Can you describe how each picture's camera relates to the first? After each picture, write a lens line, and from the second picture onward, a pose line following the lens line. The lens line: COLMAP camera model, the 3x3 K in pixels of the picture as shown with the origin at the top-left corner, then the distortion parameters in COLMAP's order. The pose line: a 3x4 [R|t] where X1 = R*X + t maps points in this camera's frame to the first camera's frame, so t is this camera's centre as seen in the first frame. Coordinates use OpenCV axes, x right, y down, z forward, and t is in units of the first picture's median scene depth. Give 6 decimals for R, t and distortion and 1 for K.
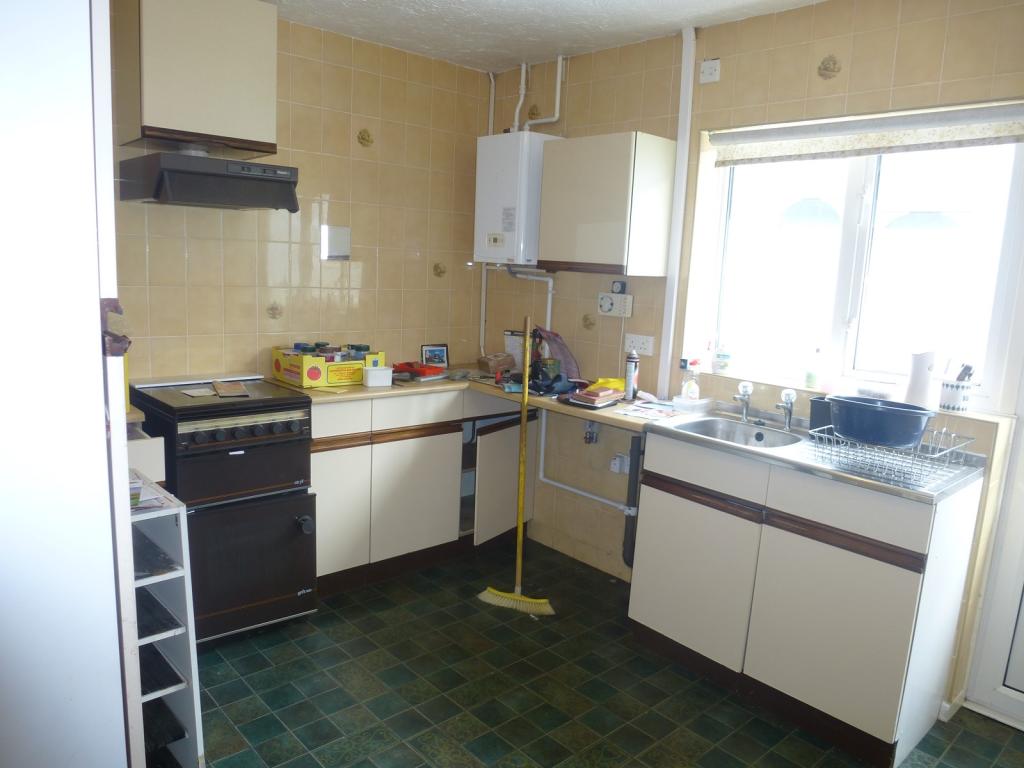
lens RADIAL K [[735.0, 0, 509.3], [0, 735.0, 384.3], [0, 0, 1]] dist [-0.046654, -0.005115]
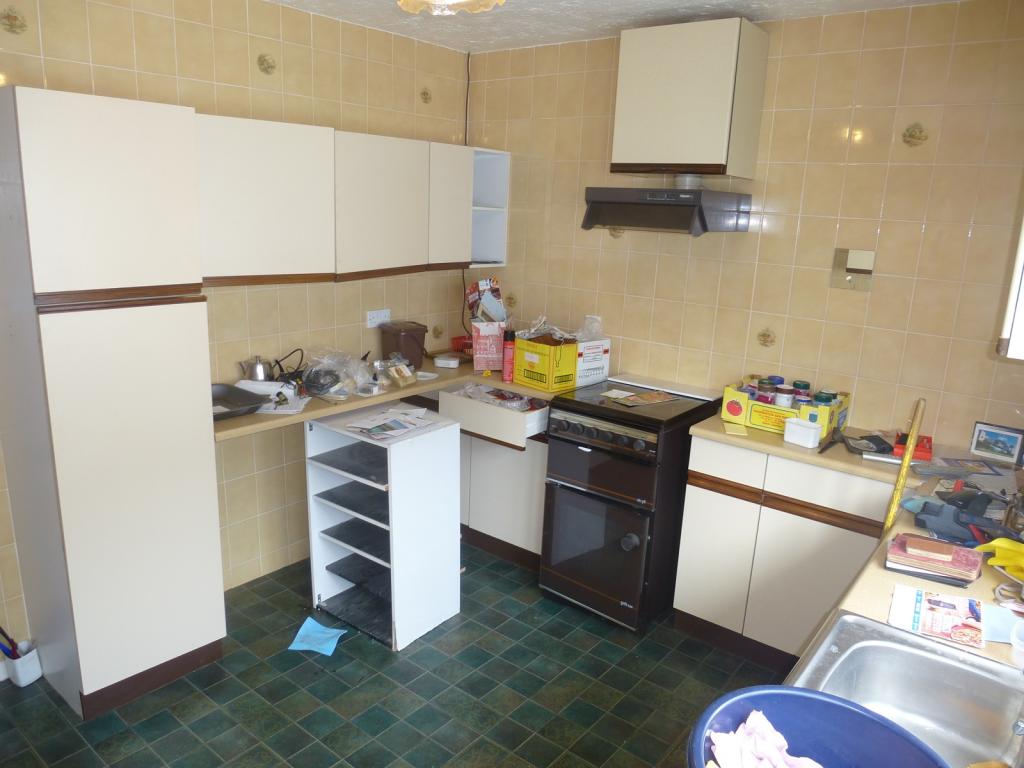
lens RADIAL K [[735.0, 0, 510.1], [0, 735.0, 386.1], [0, 0, 1]] dist [-0.046654, -0.005115]
pose [[0.158600, 0.197838, -0.967319, 0.571130], [-0.196764, 0.966401, 0.165389, -0.137373], [0.967538, 0.164103, 0.192198, 0.538559]]
